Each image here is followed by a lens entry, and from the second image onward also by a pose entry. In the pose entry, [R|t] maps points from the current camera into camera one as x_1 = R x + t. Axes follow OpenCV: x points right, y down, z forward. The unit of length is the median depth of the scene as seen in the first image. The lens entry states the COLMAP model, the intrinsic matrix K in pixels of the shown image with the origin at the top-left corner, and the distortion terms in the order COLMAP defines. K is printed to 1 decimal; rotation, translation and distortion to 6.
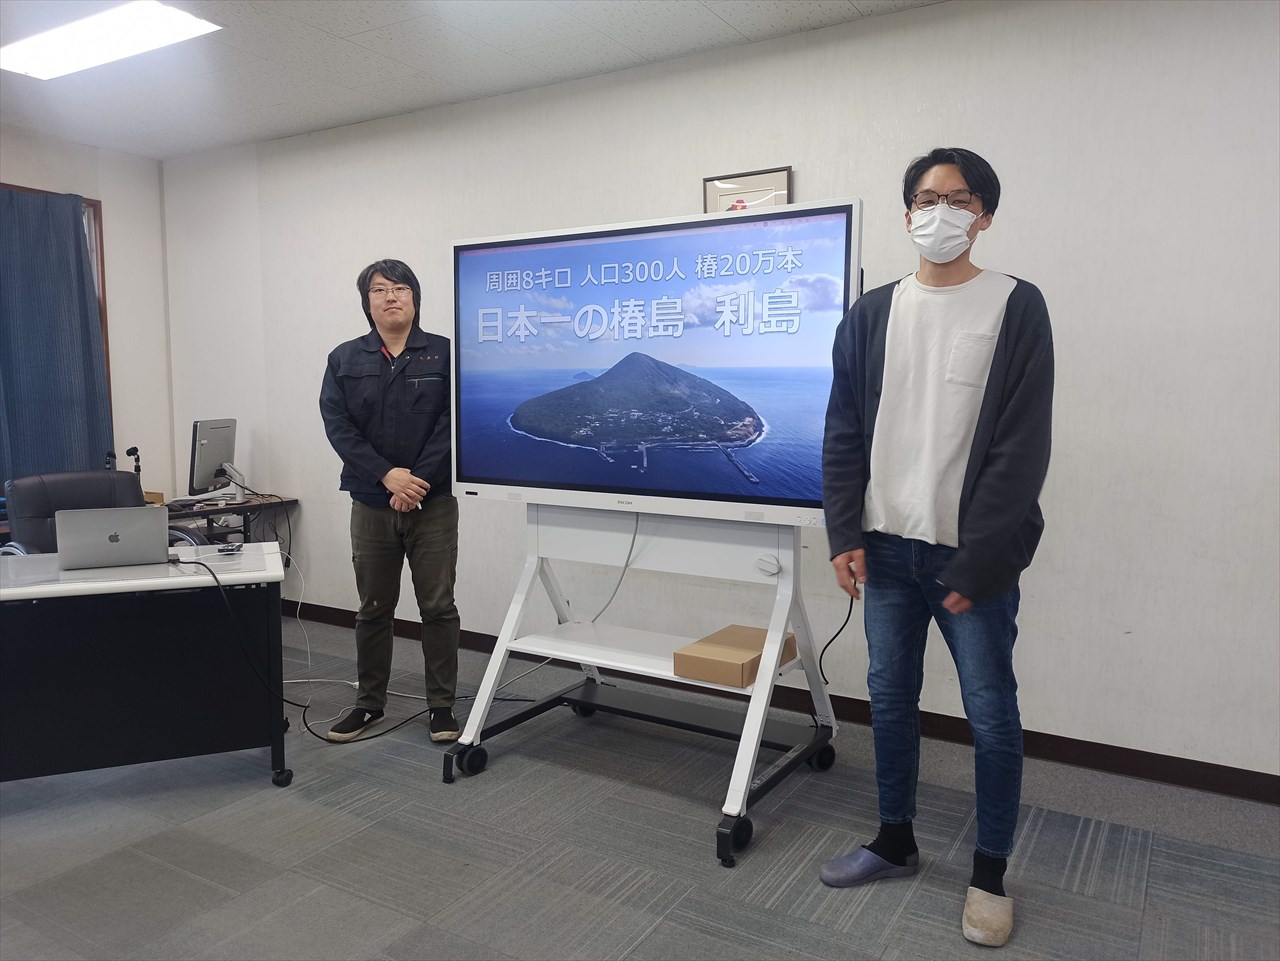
lens RADIAL K [[940.9, 0, 635.4], [0, 940.9, 478.5], [0, 0, 1]] dist [0.065684, -0.057720]
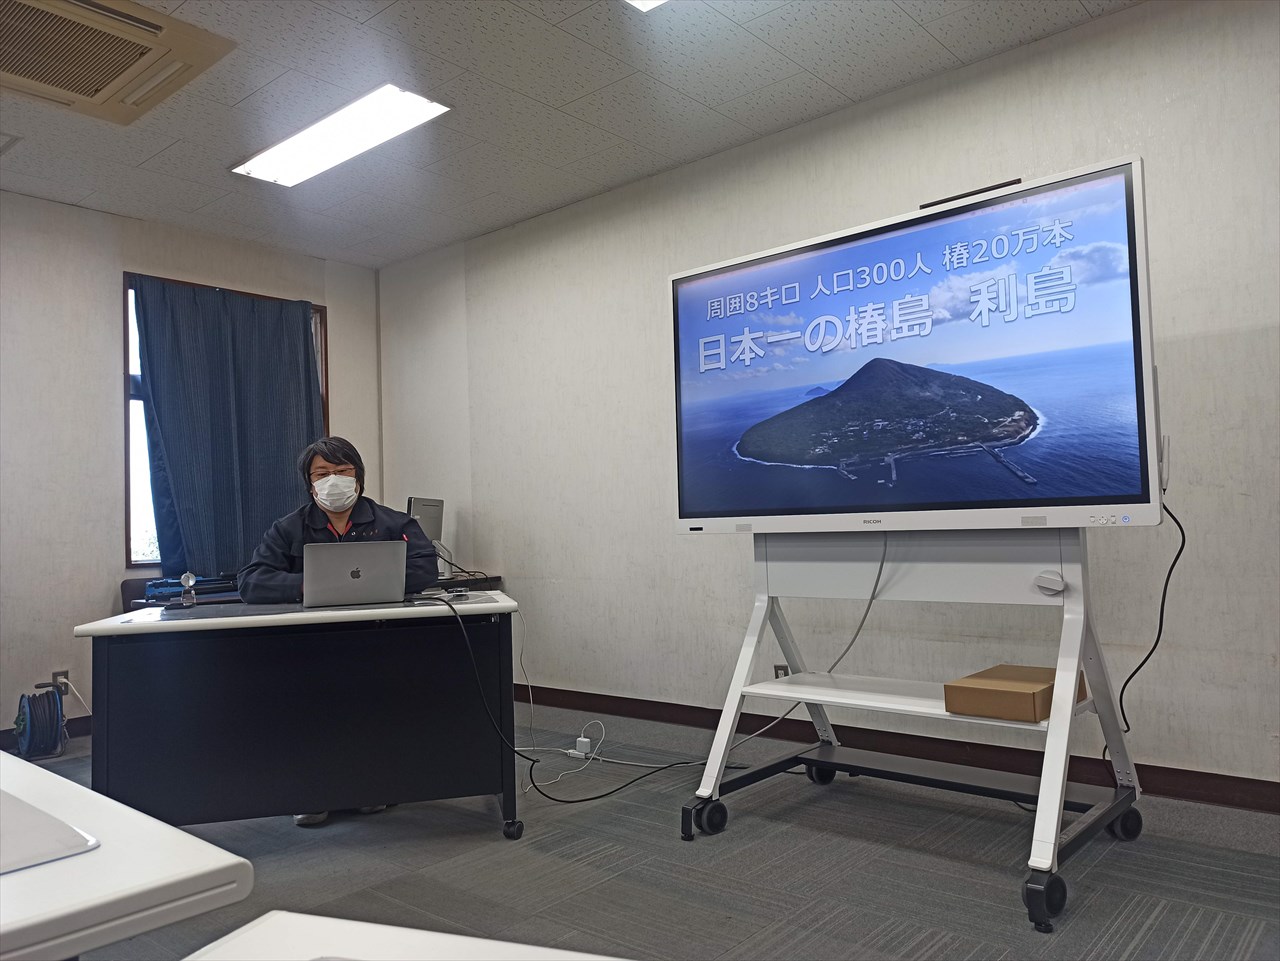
lens RADIAL K [[940.9, 0, 635.4], [0, 940.9, 478.5], [0, 0, 1]] dist [0.065684, -0.057720]
pose [[0.985689, -0.044116, -0.162697, -0.084950], [0.021826, 0.990424, -0.136324, 0.102050], [0.167153, 0.130822, 0.977213, 0.059865]]
